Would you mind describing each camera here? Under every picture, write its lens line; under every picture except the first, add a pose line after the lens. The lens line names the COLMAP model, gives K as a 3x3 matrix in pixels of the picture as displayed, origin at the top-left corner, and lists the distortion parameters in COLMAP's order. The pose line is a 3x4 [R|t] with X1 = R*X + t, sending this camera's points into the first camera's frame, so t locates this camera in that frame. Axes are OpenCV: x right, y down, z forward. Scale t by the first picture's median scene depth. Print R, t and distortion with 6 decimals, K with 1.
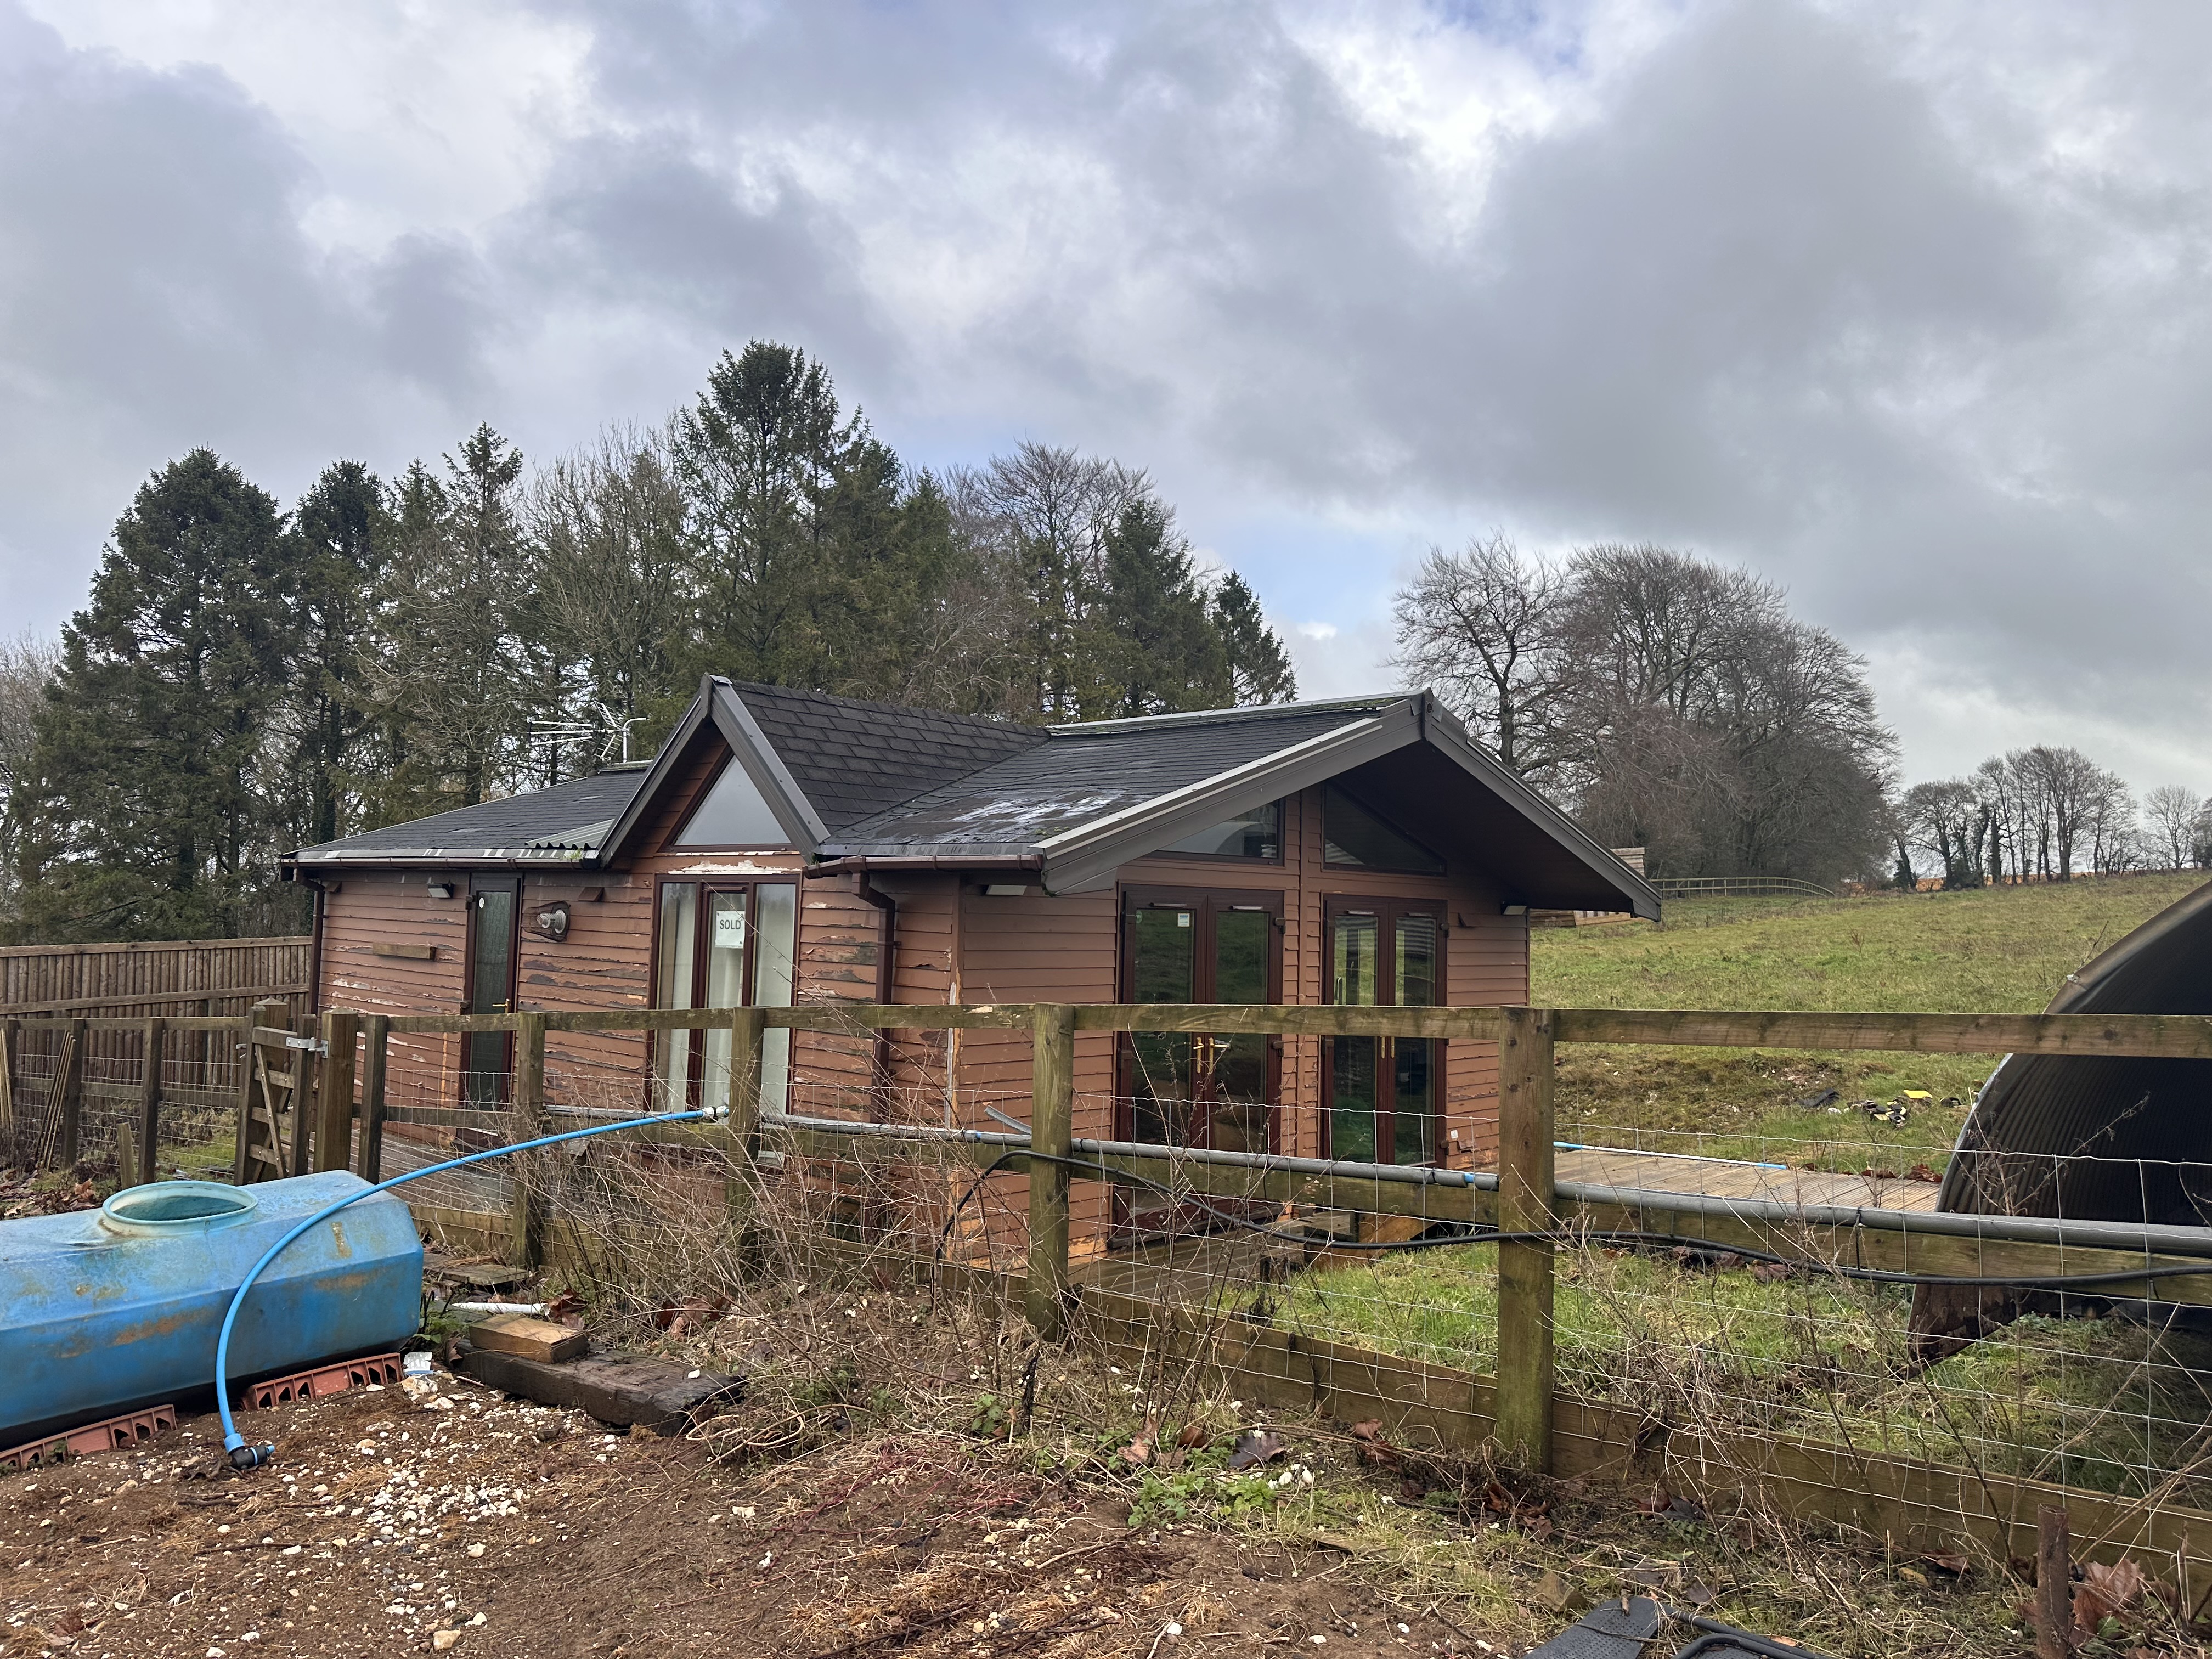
lens RADIAL K [[1515.3, 0, 1111.6], [0, 1515.3, 846.2], [0, 0, 1]] dist [0.049808, -0.076989]
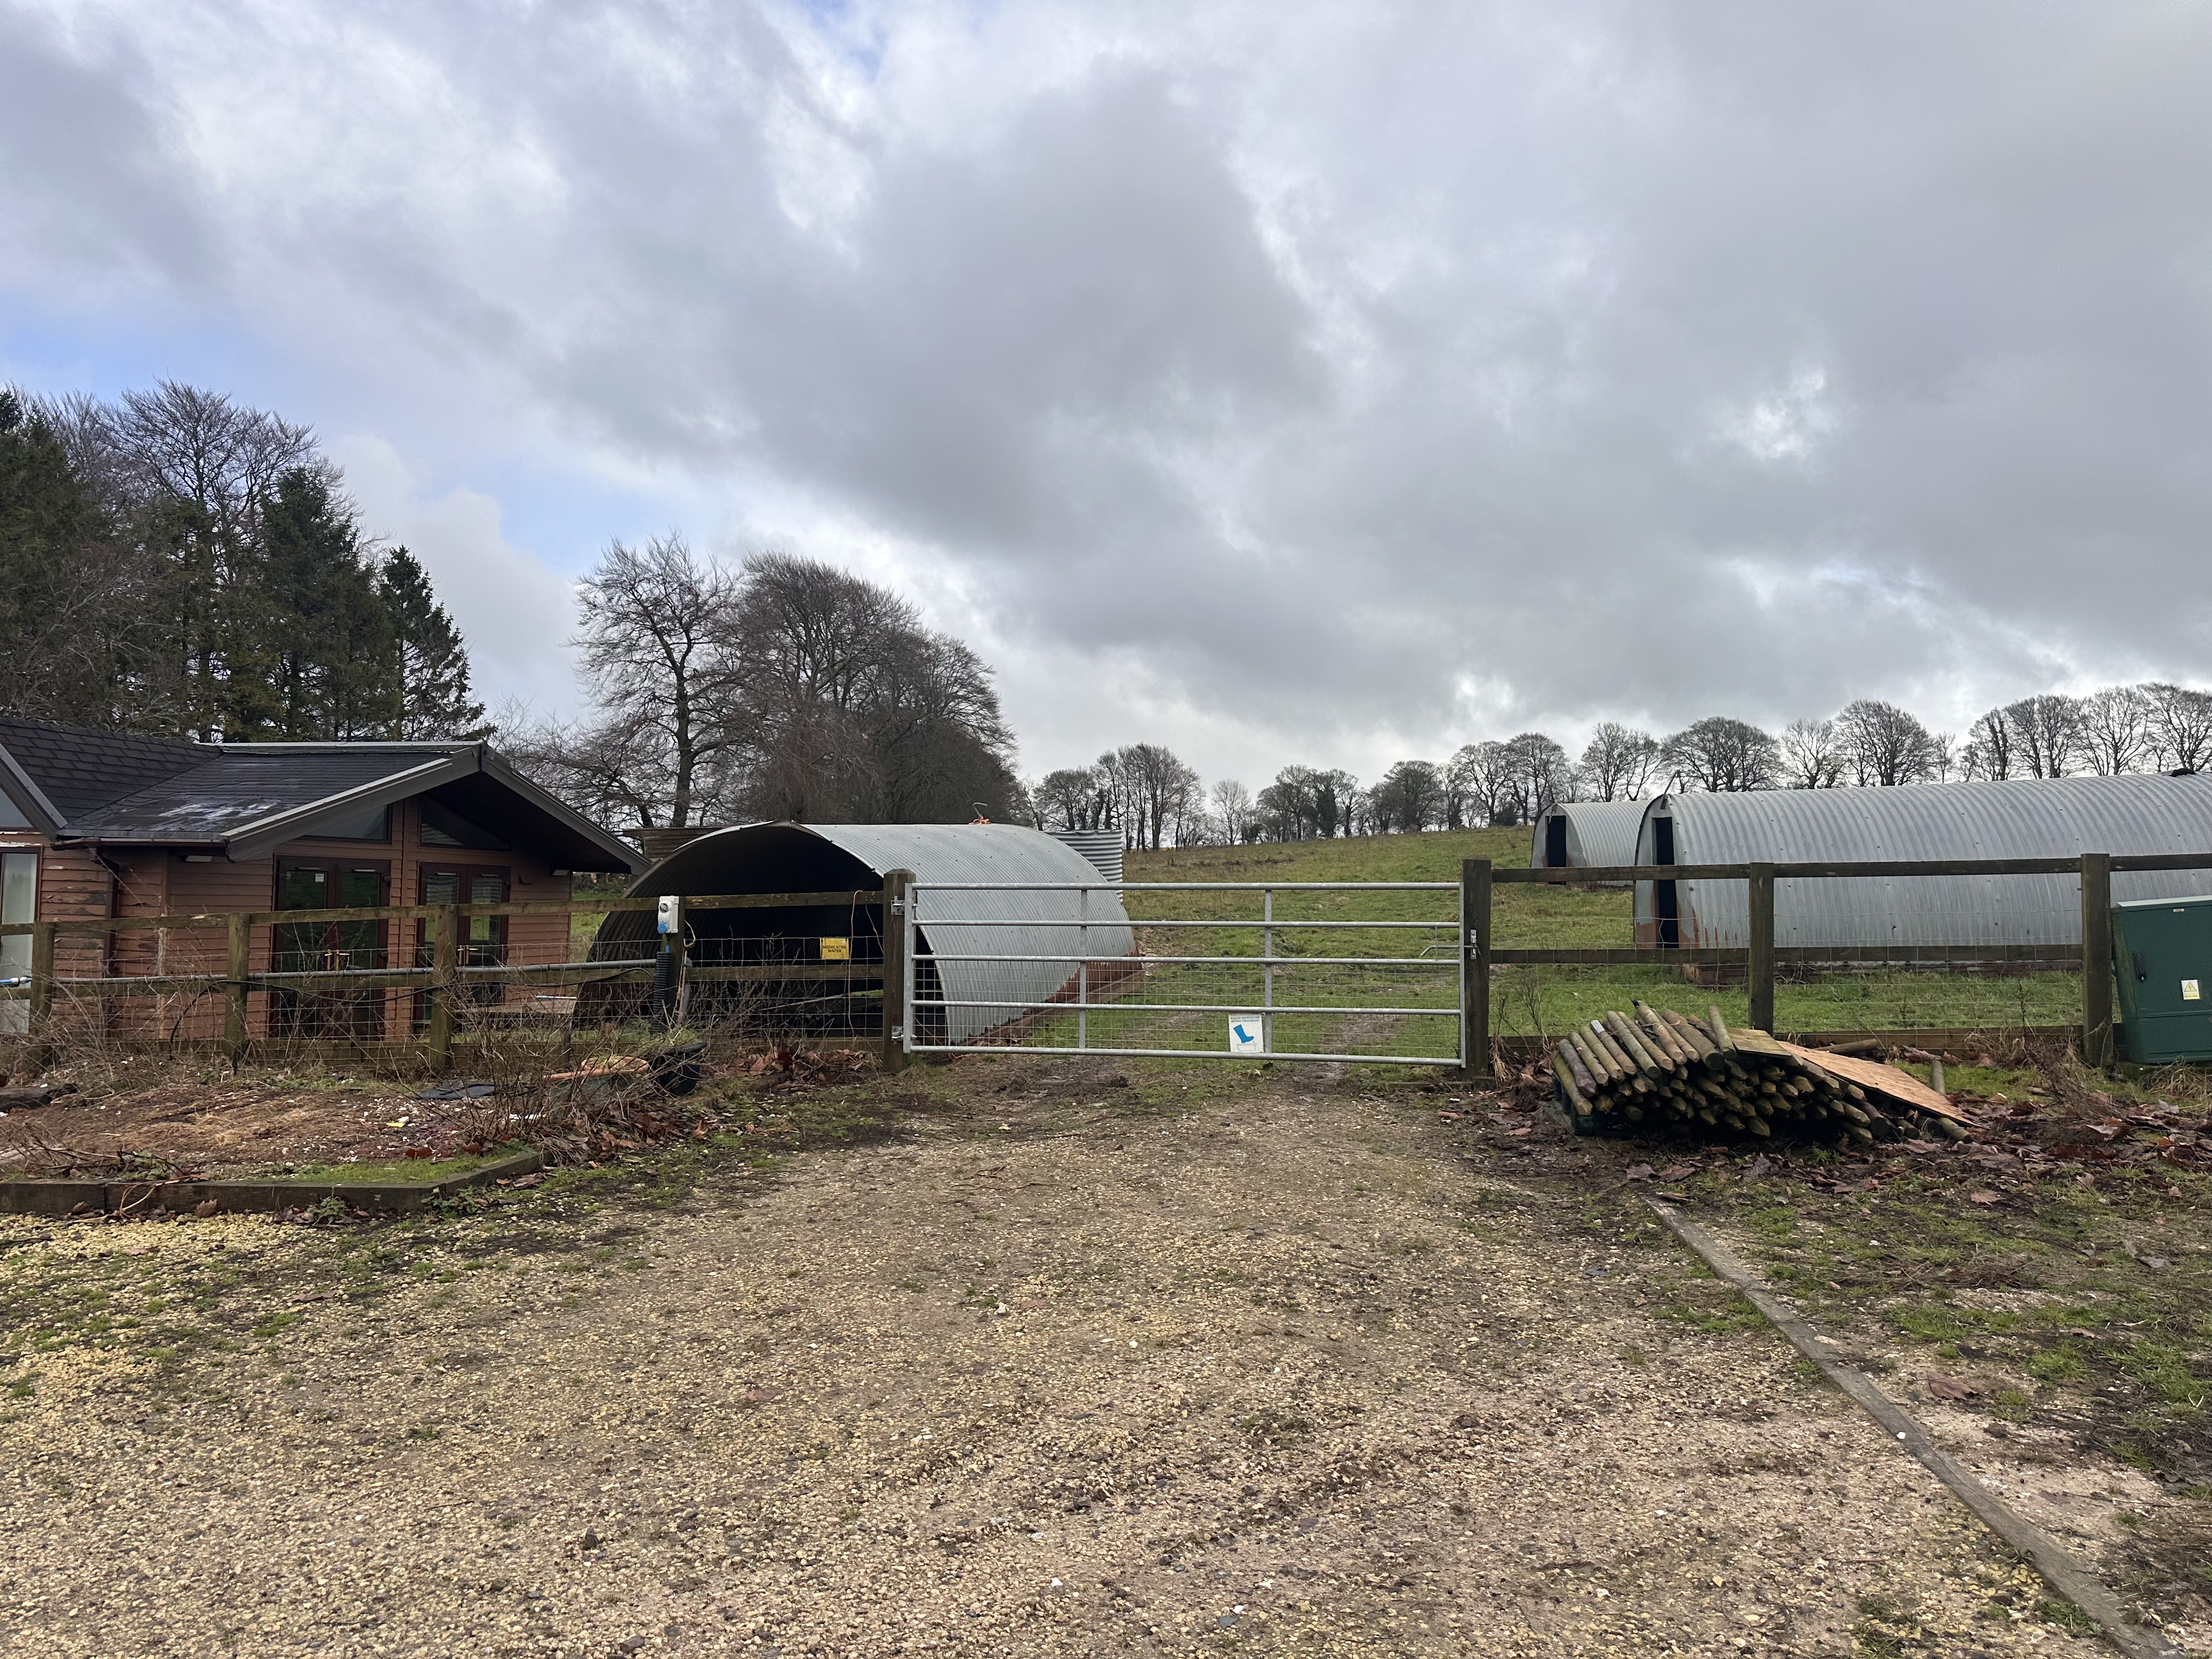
lens RADIAL K [[1515.3, 0, 1111.6], [0, 1515.3, 846.2], [0, 0, 1]] dist [0.049808, -0.076989]
pose [[0.874584, 0.009713, 0.484776, -0.000627], [-0.019562, 0.999692, 0.015261, -0.003752], [-0.484479, -0.022830, 0.874505, -0.119496]]
